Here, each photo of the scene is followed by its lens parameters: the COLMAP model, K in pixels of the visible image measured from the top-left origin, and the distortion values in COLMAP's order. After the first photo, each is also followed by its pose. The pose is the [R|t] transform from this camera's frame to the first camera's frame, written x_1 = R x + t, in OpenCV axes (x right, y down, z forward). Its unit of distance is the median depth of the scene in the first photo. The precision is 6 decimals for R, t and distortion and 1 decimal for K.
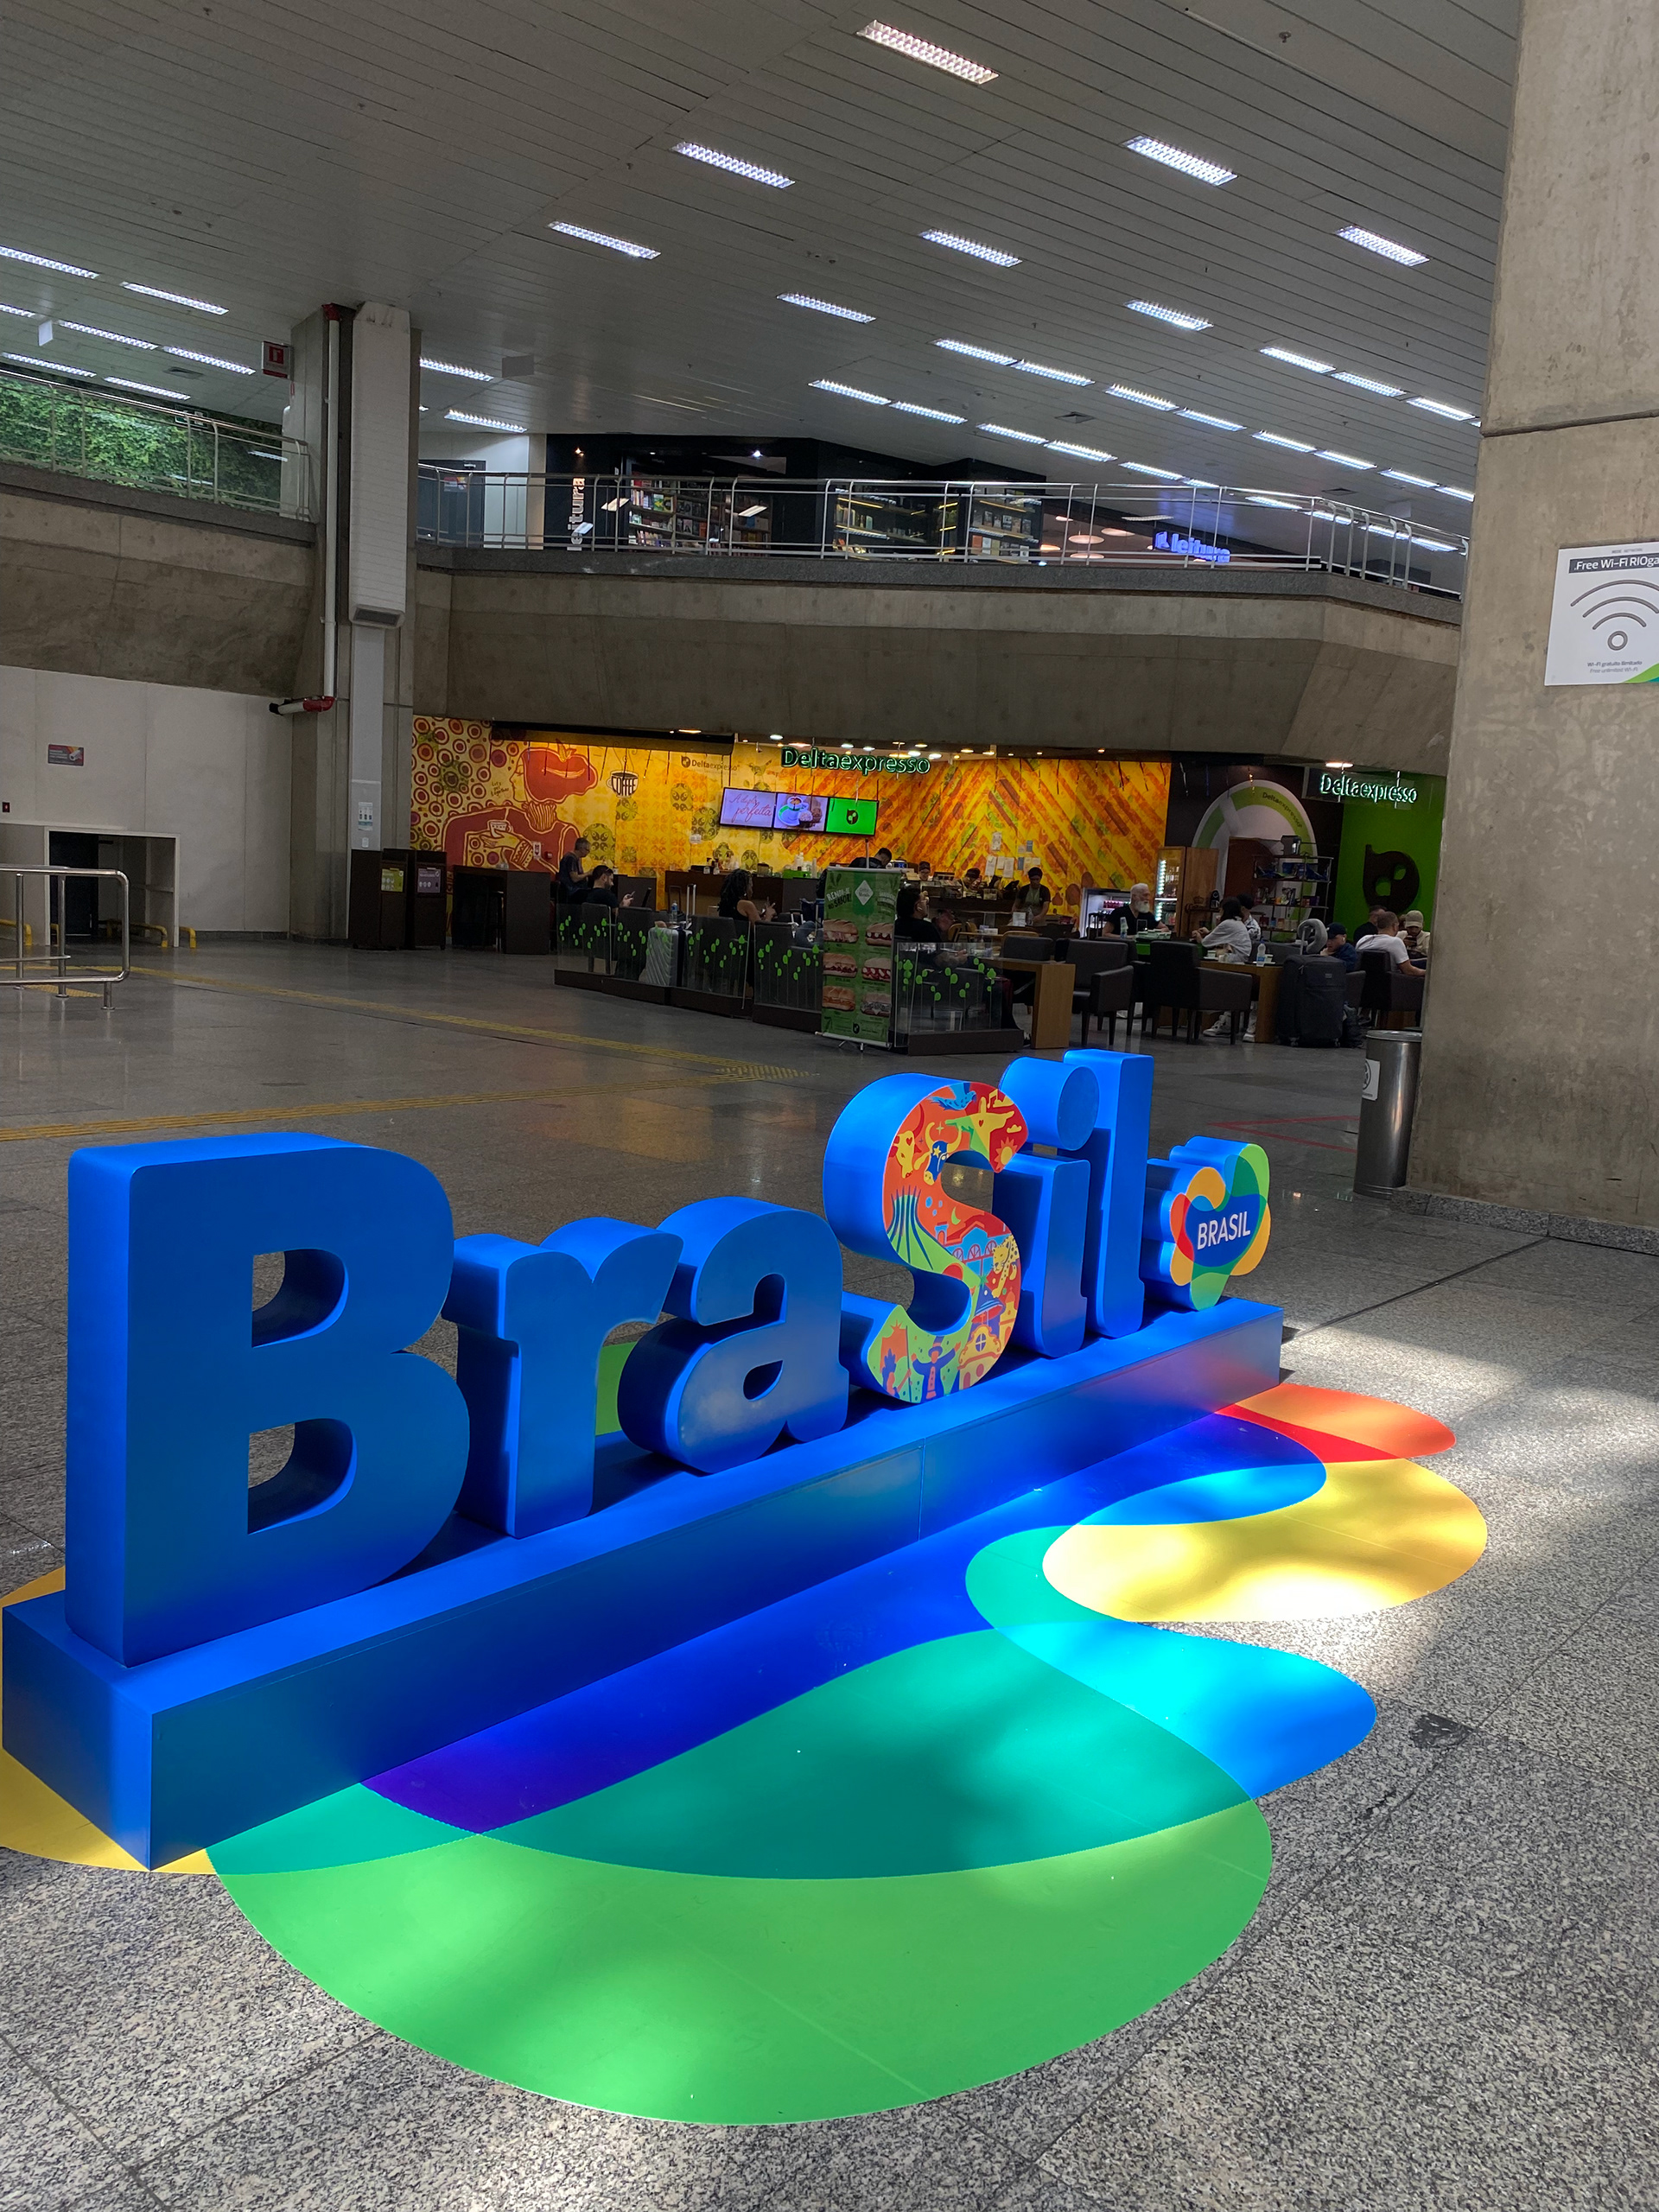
lens RADIAL K [[1716.2, 0, 829.5], [0, 1716.2, 1106.0], [0, 0, 1]] dist [0.000618, -0.008165]
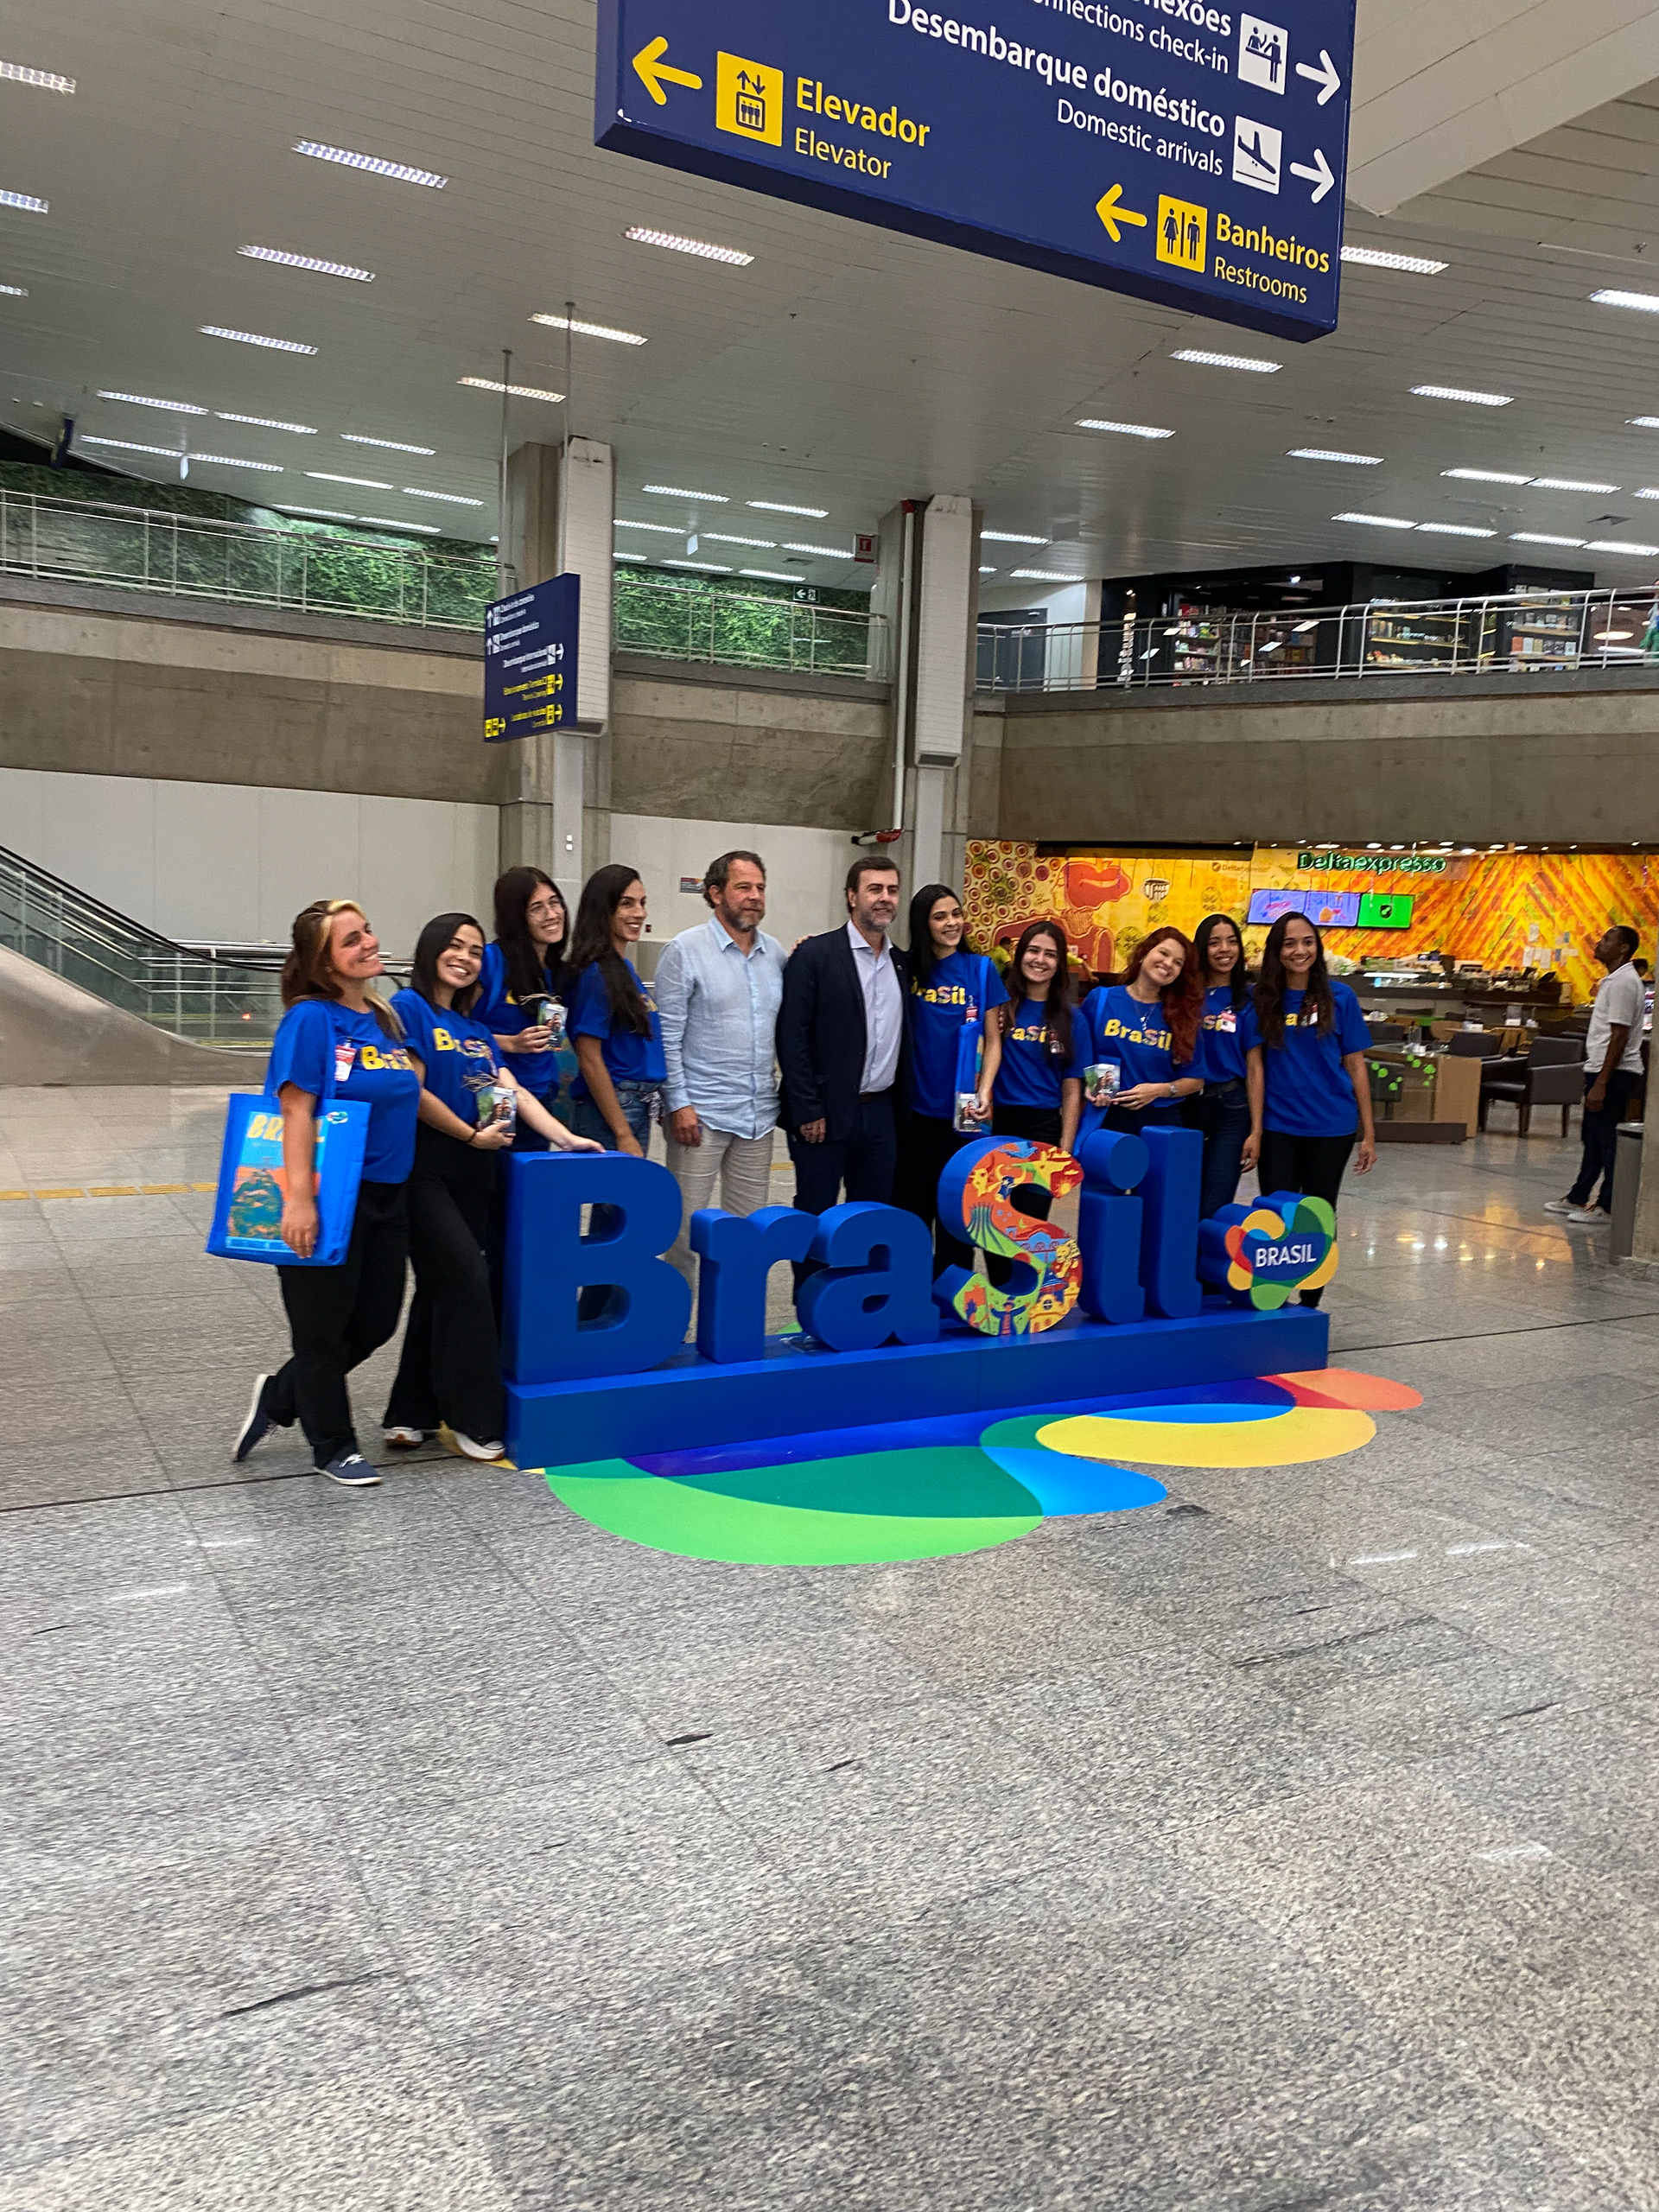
lens RADIAL K [[1650.4, 0, 825.4], [0, 1650.4, 1153.5], [0, 0, 1]] dist [0.037984, -0.064392]
pose [[0.936299, 0.027153, -0.350154, 0.067202], [-0.033351, 0.999375, -0.011683, 0.002948], [0.349618, 0.022617, 0.936619, -0.084919]]
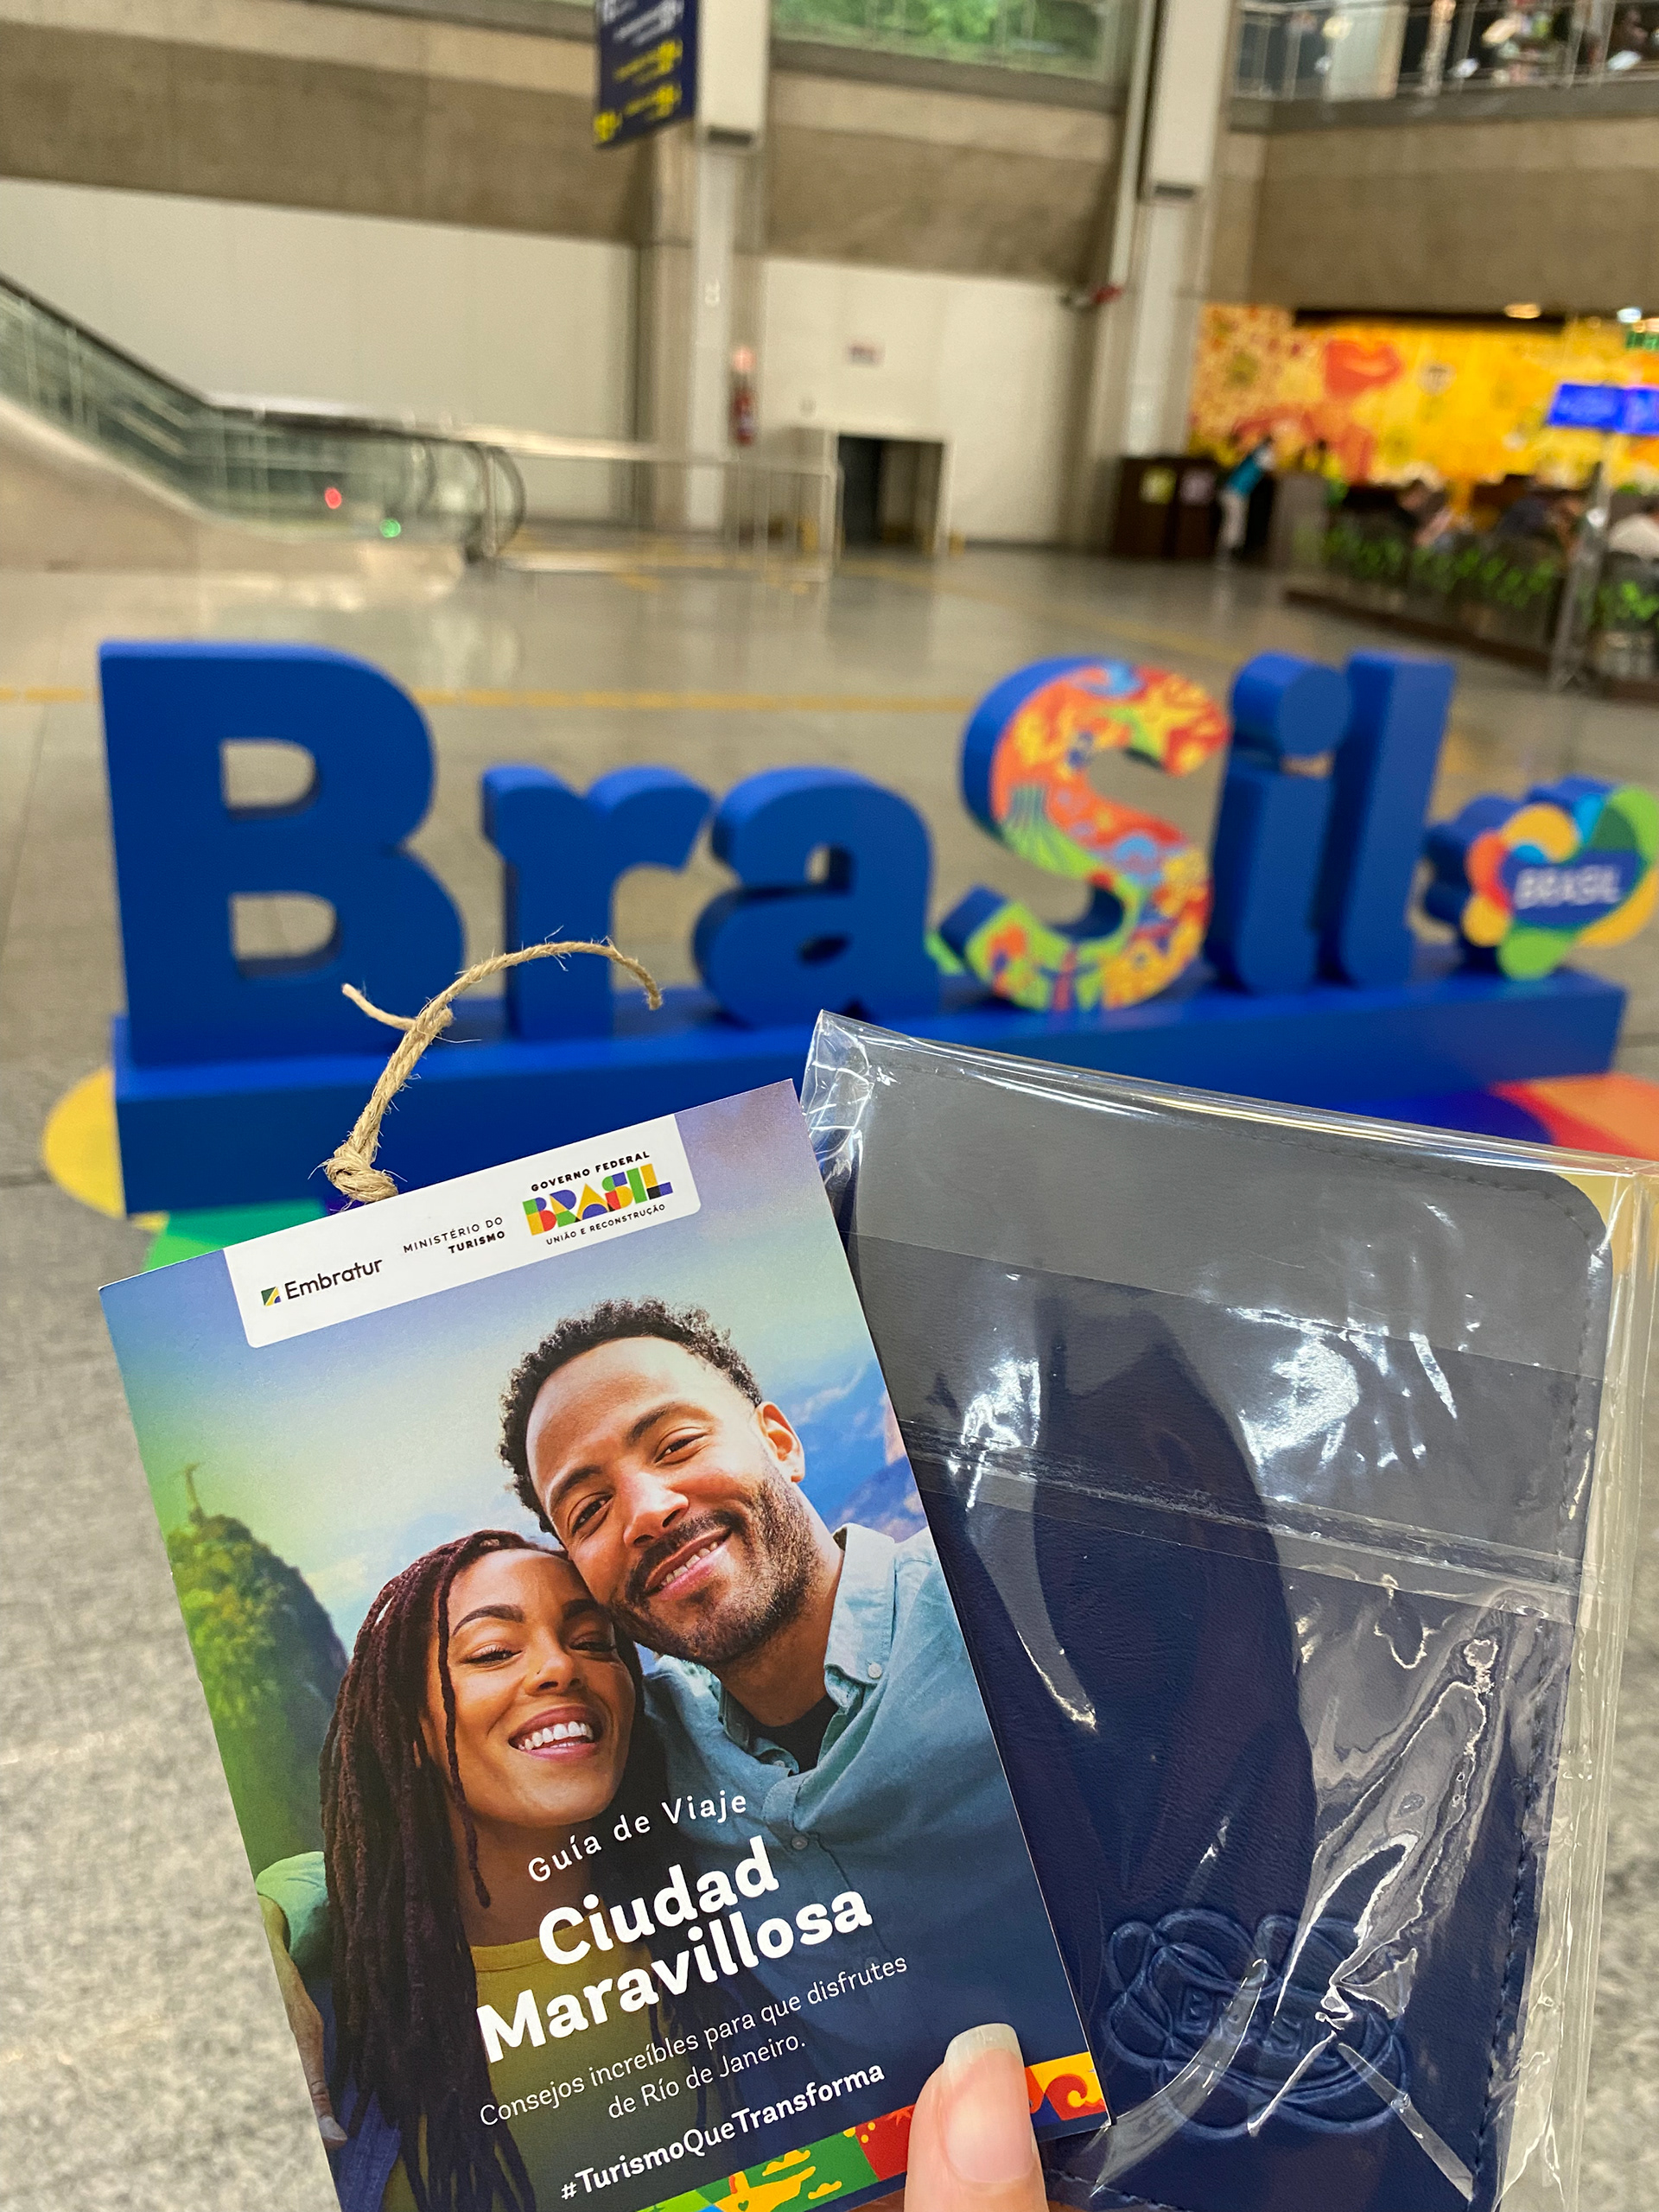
lens RADIAL K [[1650.4, 0, 825.4], [0, 1650.4, 1153.5], [0, 0, 1]] dist [0.037984, -0.064392]
pose [[0.883167, 0.181663, -0.432452, 0.054039], [-0.070644, 0.962955, 0.260244, 0.002111], [0.463708, -0.199289, 0.863284, 0.015587]]
